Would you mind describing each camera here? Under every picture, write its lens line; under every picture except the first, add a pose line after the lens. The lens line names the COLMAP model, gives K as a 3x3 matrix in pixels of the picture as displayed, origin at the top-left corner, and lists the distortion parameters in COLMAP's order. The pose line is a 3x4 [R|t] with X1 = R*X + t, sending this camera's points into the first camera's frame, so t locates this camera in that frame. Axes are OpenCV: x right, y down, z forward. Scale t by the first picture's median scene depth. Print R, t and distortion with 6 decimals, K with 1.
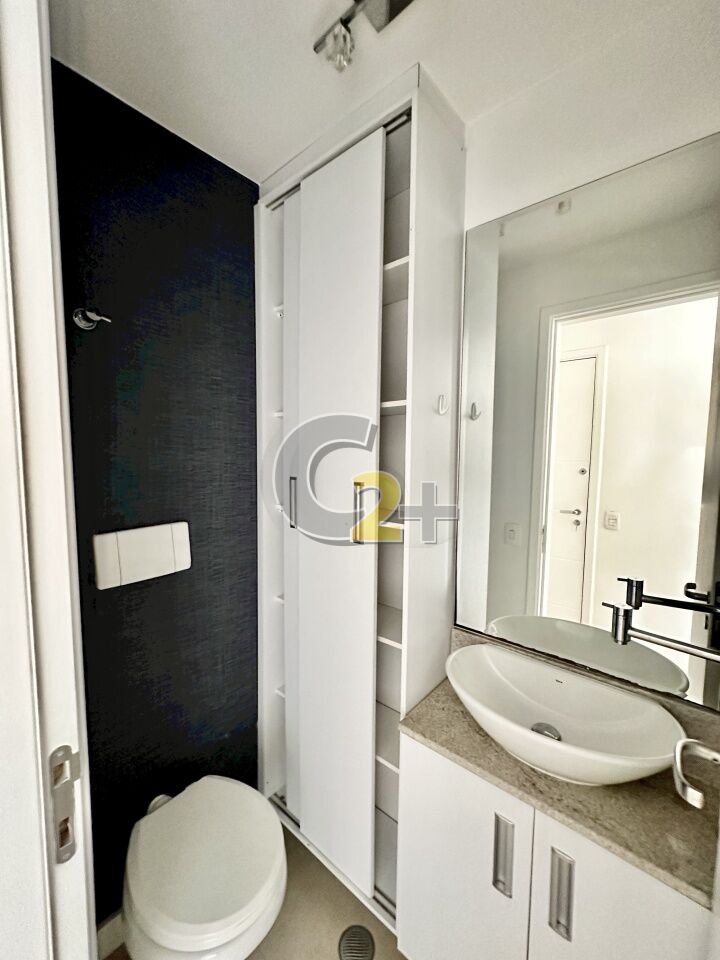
lens RADIAL K [[383.7, 0, 359.6], [0, 383.7, 475.9], [0, 0, 1]] dist [-0.003506, 0.000701]
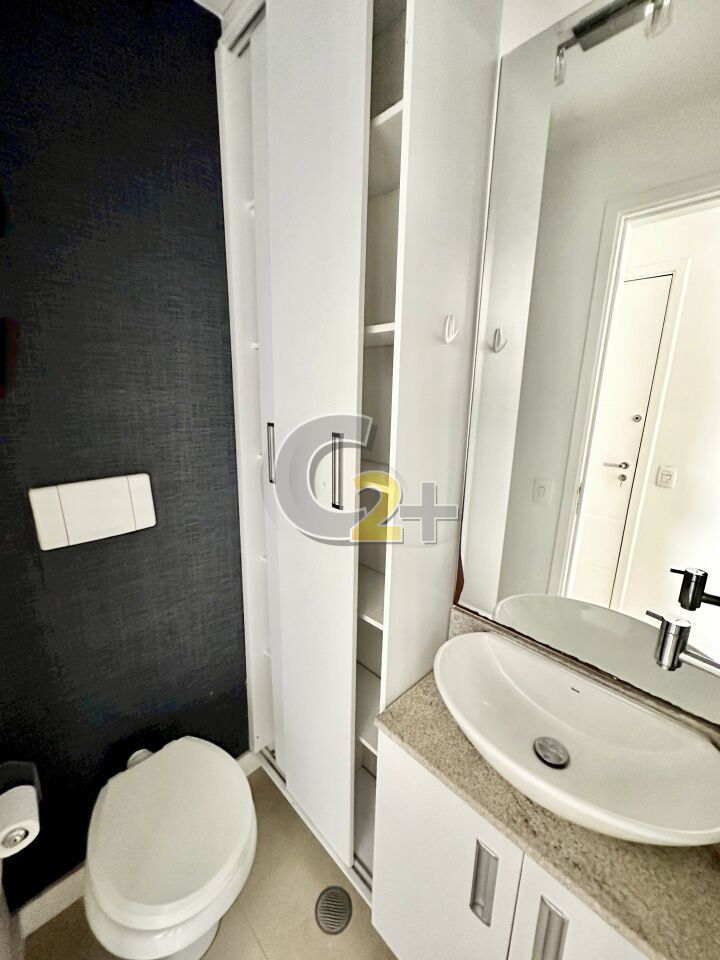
lens RADIAL K [[383.7, 0, 361.4], [0, 383.7, 475.7], [0, 0, 1]] dist [-0.003506, 0.000701]
pose [[0.996060, 0.028732, -0.083901, 0.110050], [-0.015265, 0.987489, 0.156945, -0.020484], [0.087361, -0.155045, 0.984037, 0.205900]]
